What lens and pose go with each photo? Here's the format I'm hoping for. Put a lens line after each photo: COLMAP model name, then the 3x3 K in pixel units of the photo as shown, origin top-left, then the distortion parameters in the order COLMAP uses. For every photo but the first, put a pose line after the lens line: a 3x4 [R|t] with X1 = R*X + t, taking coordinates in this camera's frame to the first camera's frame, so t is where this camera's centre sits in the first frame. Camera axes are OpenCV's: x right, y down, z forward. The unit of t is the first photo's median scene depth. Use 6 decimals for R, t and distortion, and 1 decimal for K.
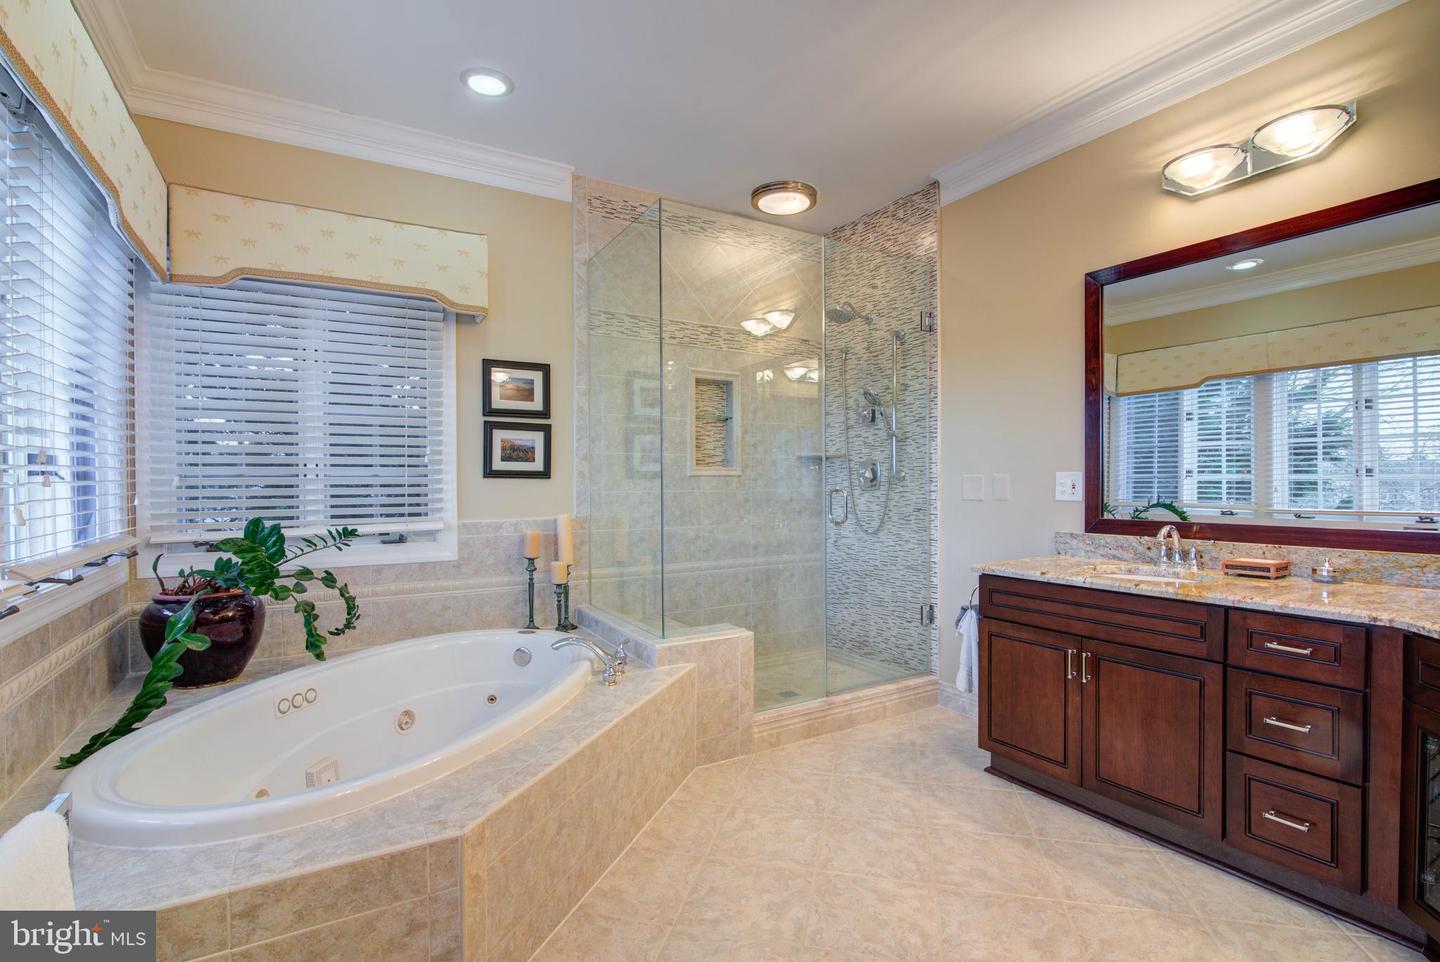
lens RADIAL K [[659.5, 0, 717.6], [0, 659.5, 485.5], [0, 0, 1]] dist [-0.017270, 0.001860]
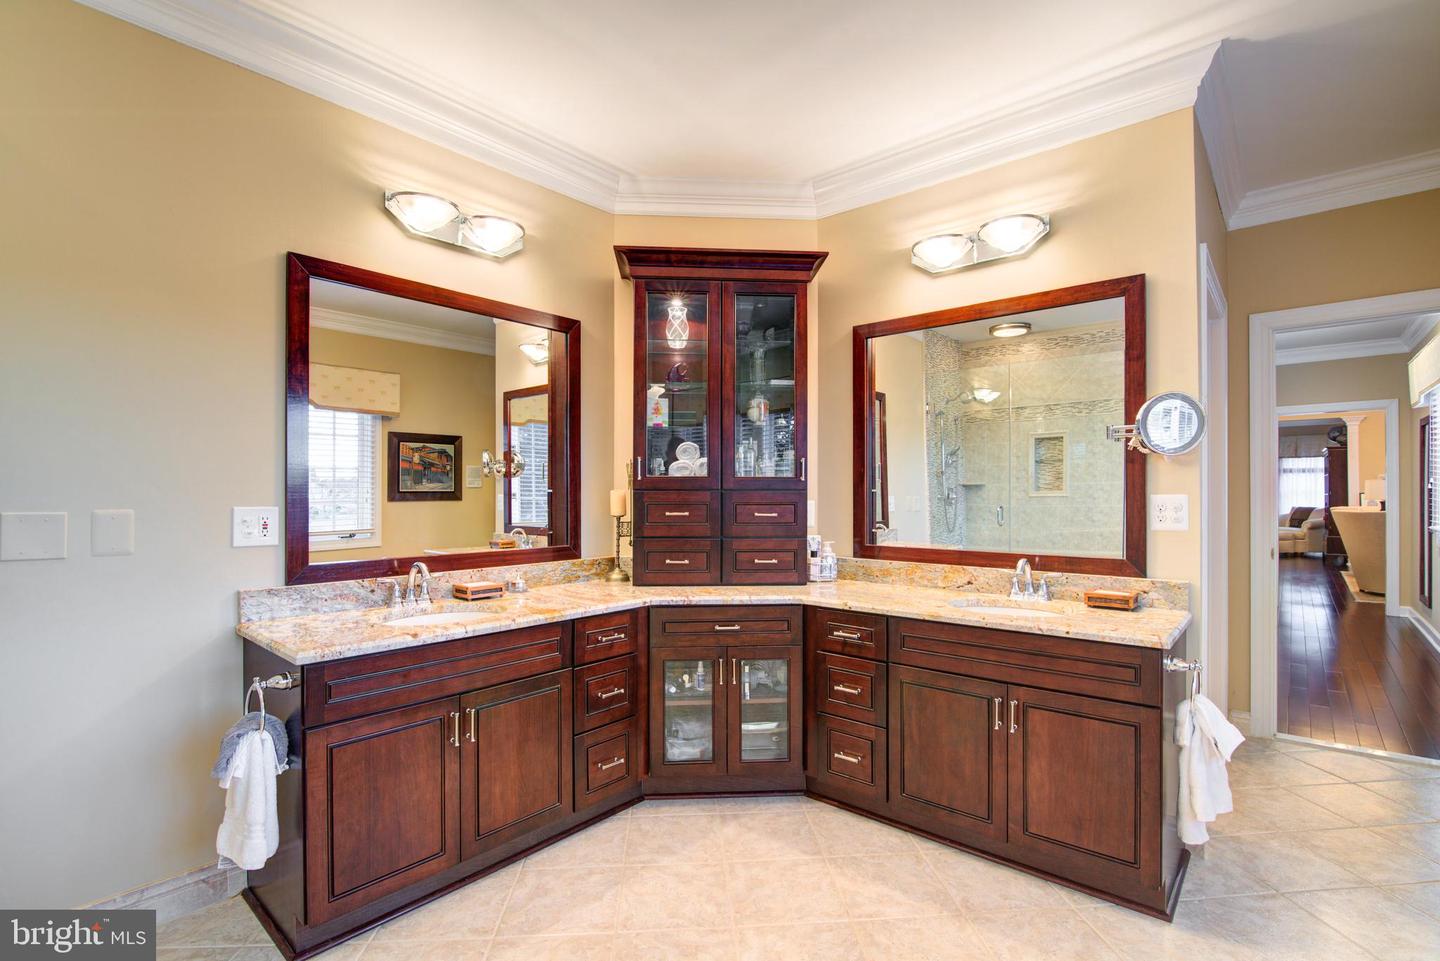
lens RADIAL K [[659.5, 0, 718.2], [0, 659.5, 490.3], [0, 0, 1]] dist [-0.017270, 0.001860]
pose [[-0.318661, 0.016360, 0.947727, -0.360068], [0.003830, 0.999865, -0.015972, -0.027857], [-0.947861, -0.001460, -0.318681, 0.833882]]
